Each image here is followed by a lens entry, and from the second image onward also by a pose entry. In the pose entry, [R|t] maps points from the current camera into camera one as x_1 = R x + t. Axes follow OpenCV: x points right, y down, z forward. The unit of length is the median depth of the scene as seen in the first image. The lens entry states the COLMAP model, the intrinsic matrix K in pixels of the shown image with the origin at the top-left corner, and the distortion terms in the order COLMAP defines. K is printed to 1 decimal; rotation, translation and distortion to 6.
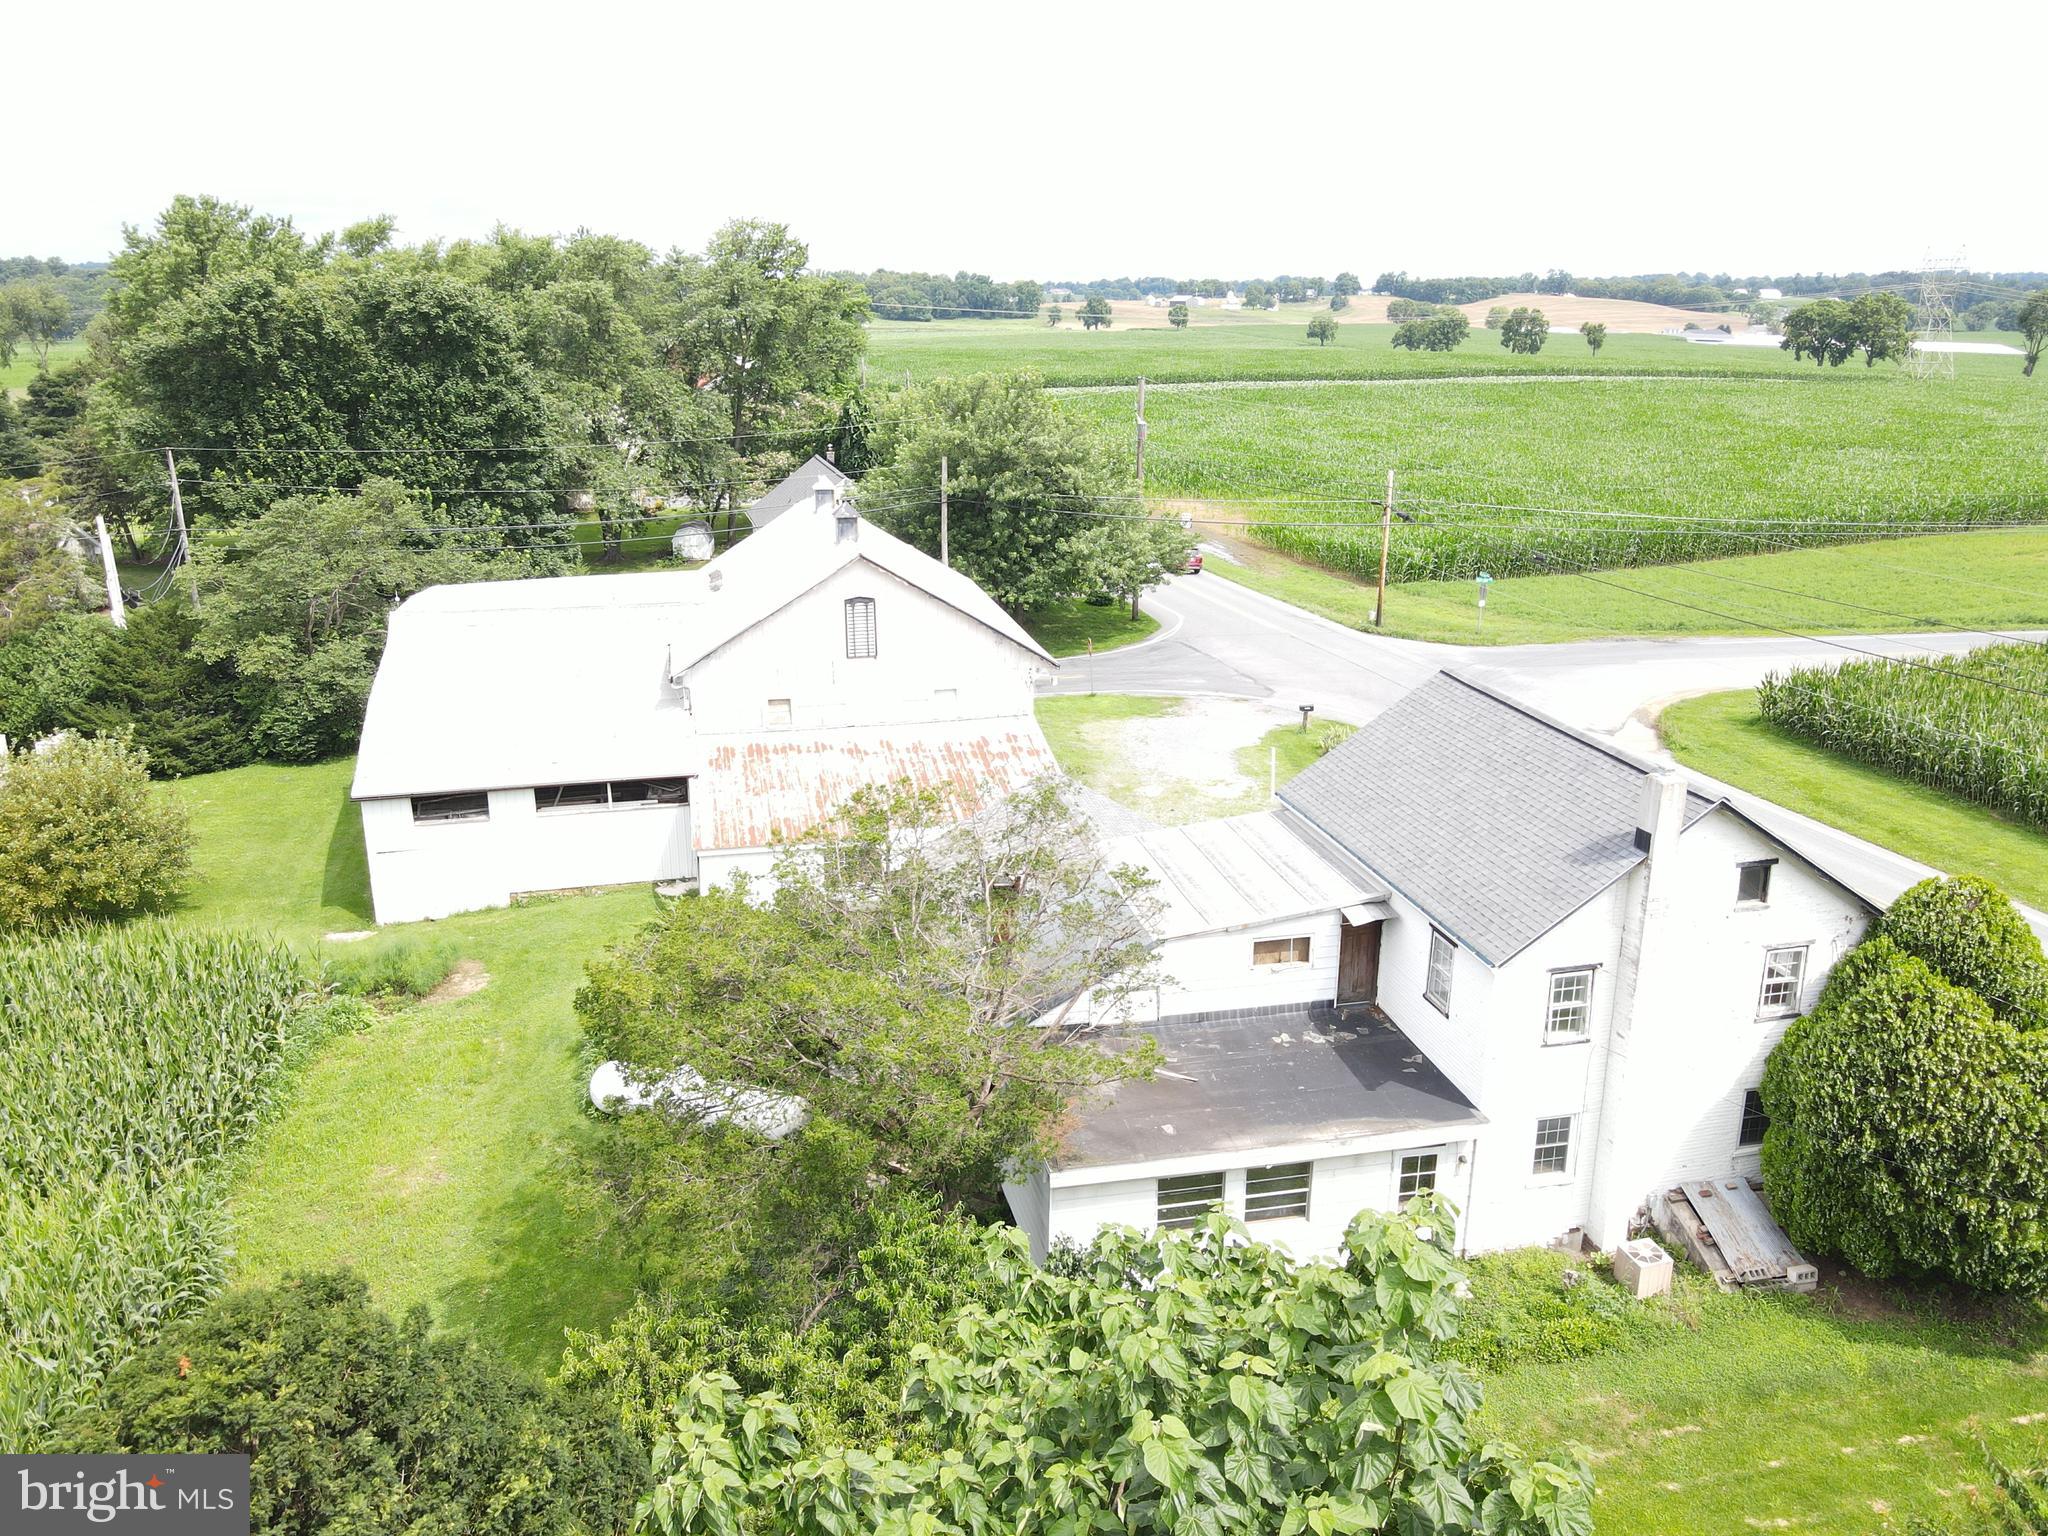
lens RADIAL K [[1501.6, 0, 1001.5], [0, 1501.6, 764.3], [0, 0, 1]] dist [0.003540, 0.017383]
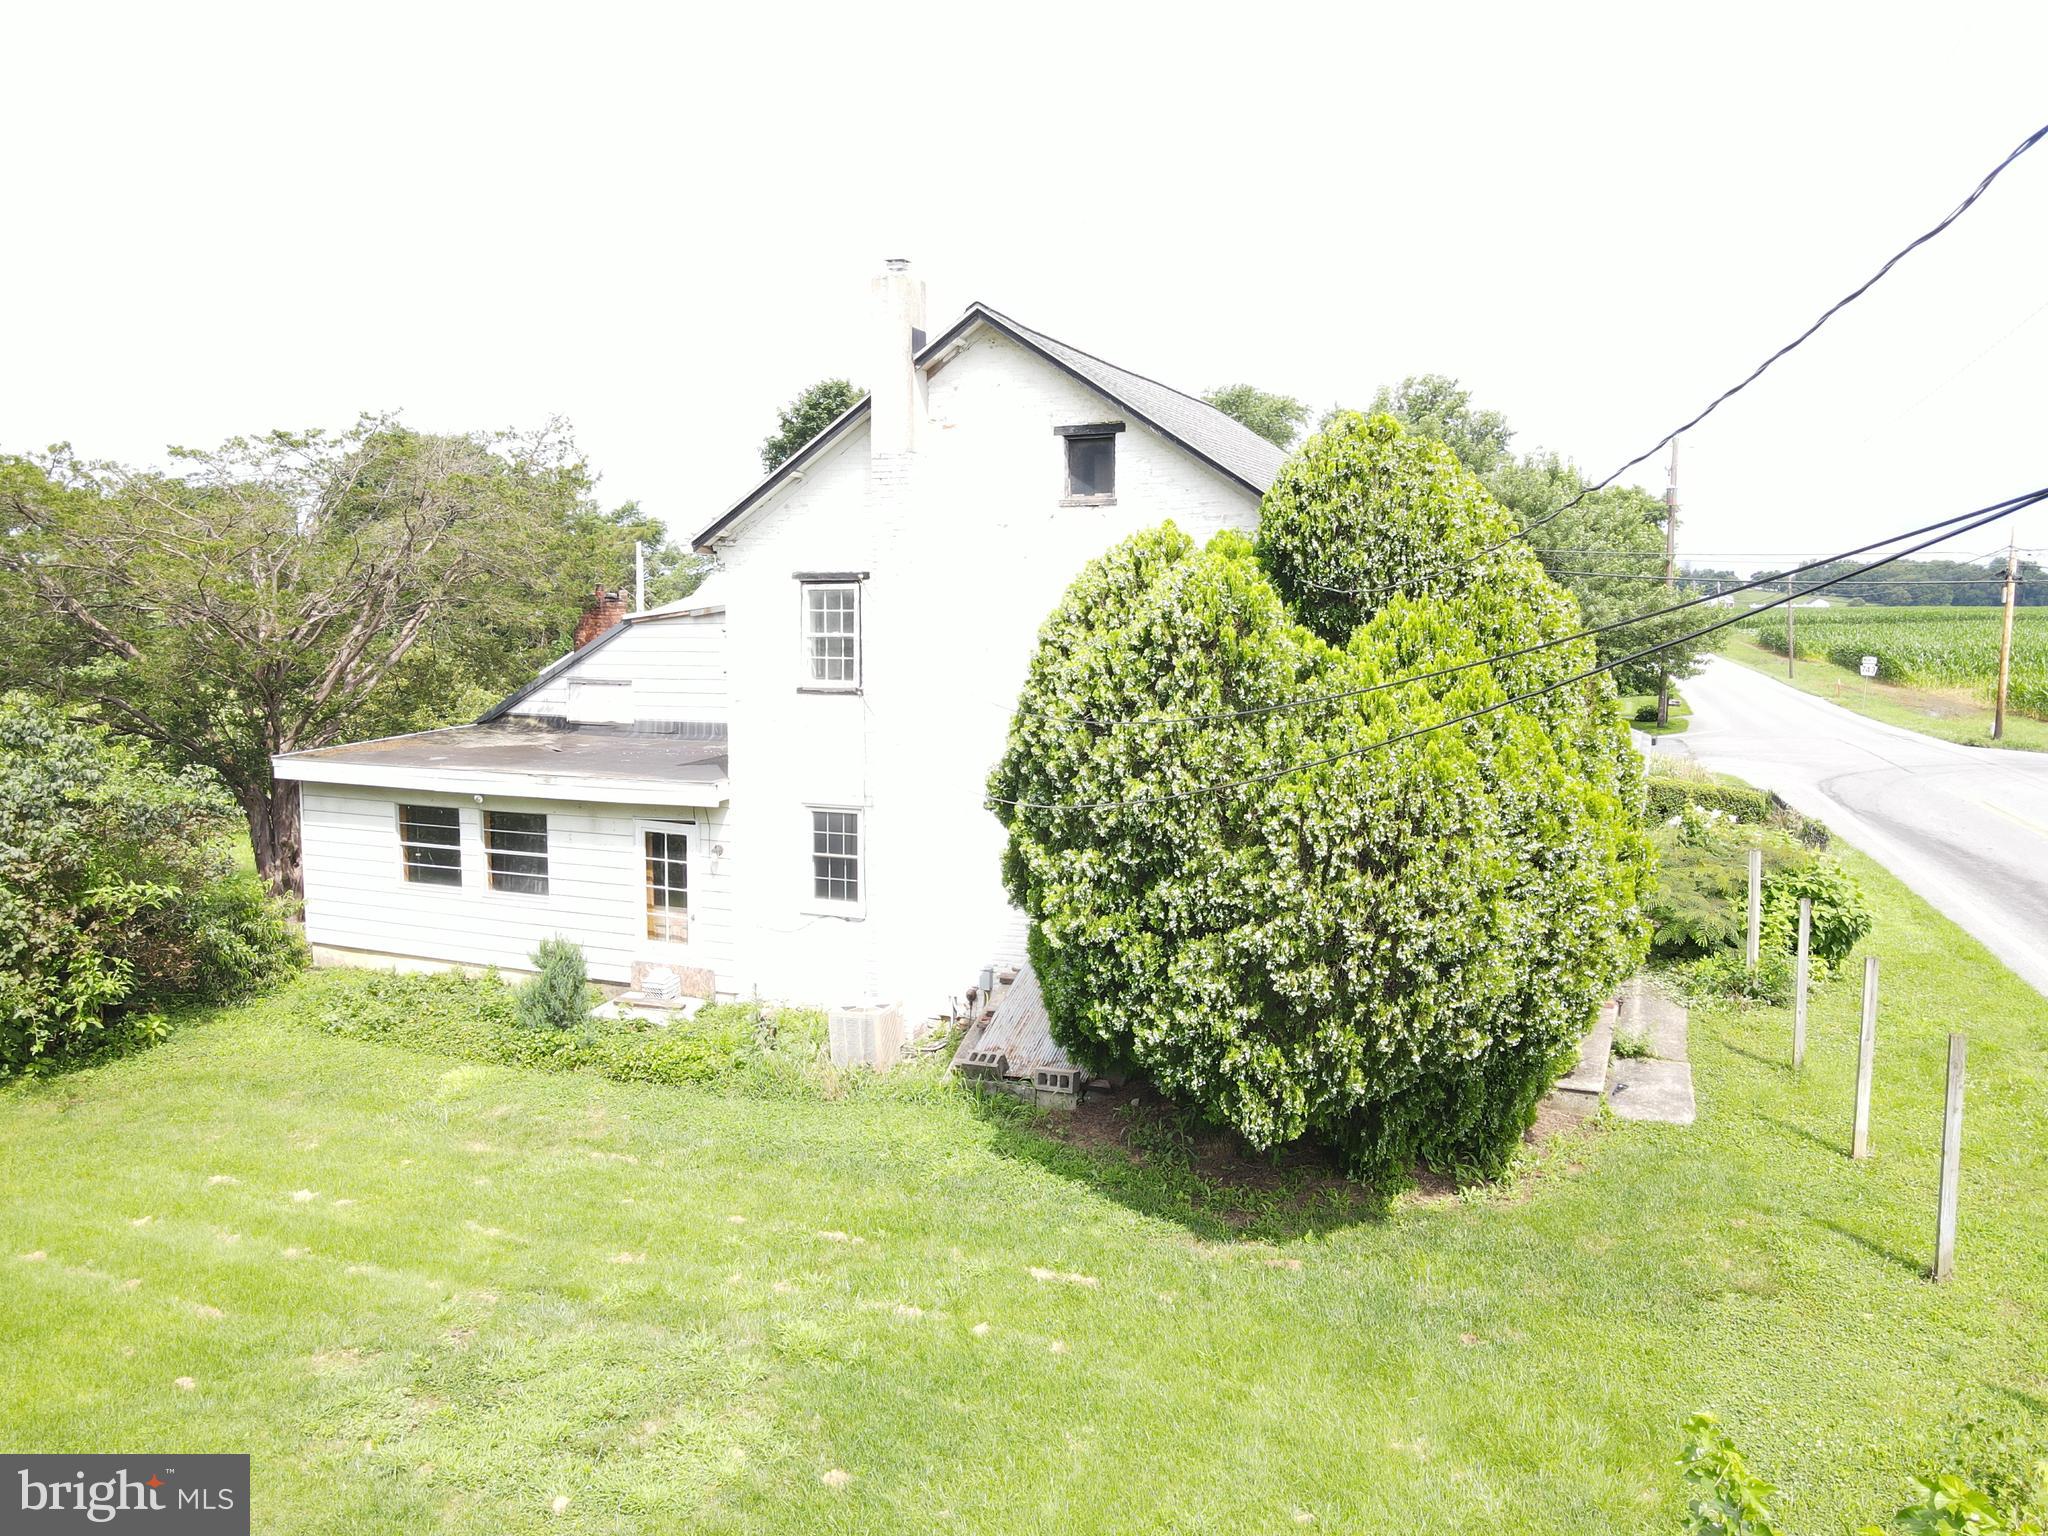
lens RADIAL K [[1501.6, 0, 1012.8], [0, 1501.6, 760.8], [0, 0, 1]] dist [0.003540, 0.017383]
pose [[0.812599, 0.061162, -0.579605, 0.859852], [-0.173429, 0.974804, -0.140281, 0.302609], [0.556422, 0.214512, 0.802732, 0.488465]]
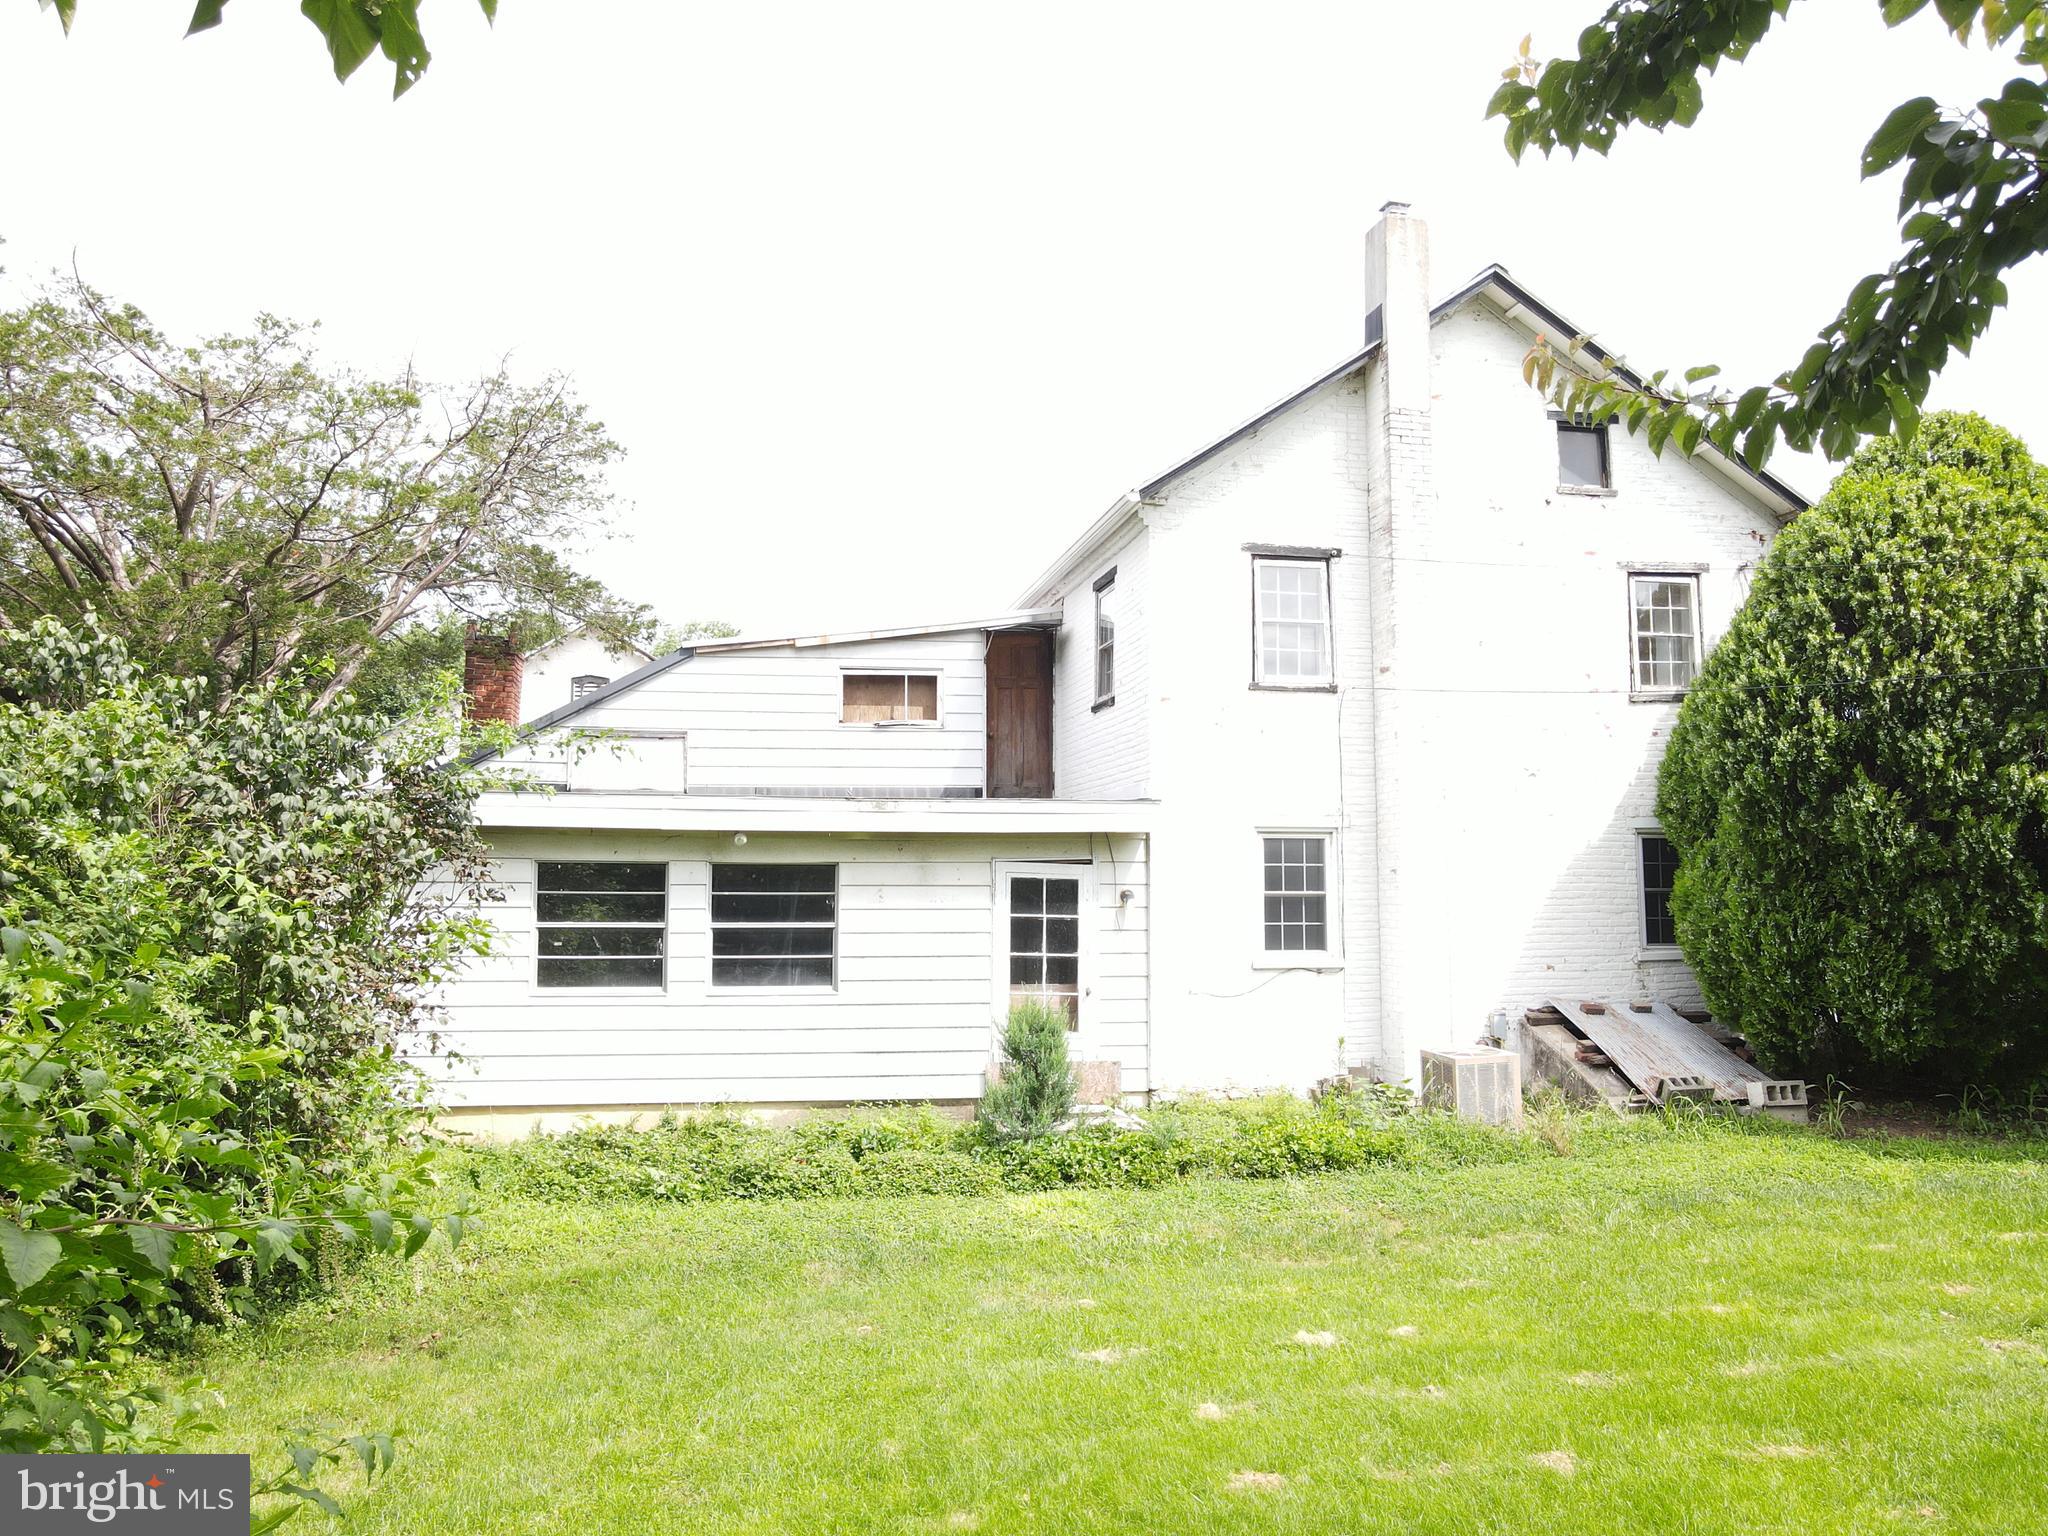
lens RADIAL K [[1501.6, 0, 1016.6], [0, 1501.6, 762.3], [0, 0, 1]] dist [0.003540, 0.017383]
pose [[0.999775, 0.002216, -0.021080, 0.281688], [-0.010030, 0.925585, -0.378407, 0.433352], [0.018673, 0.378534, 0.925399, 0.474832]]
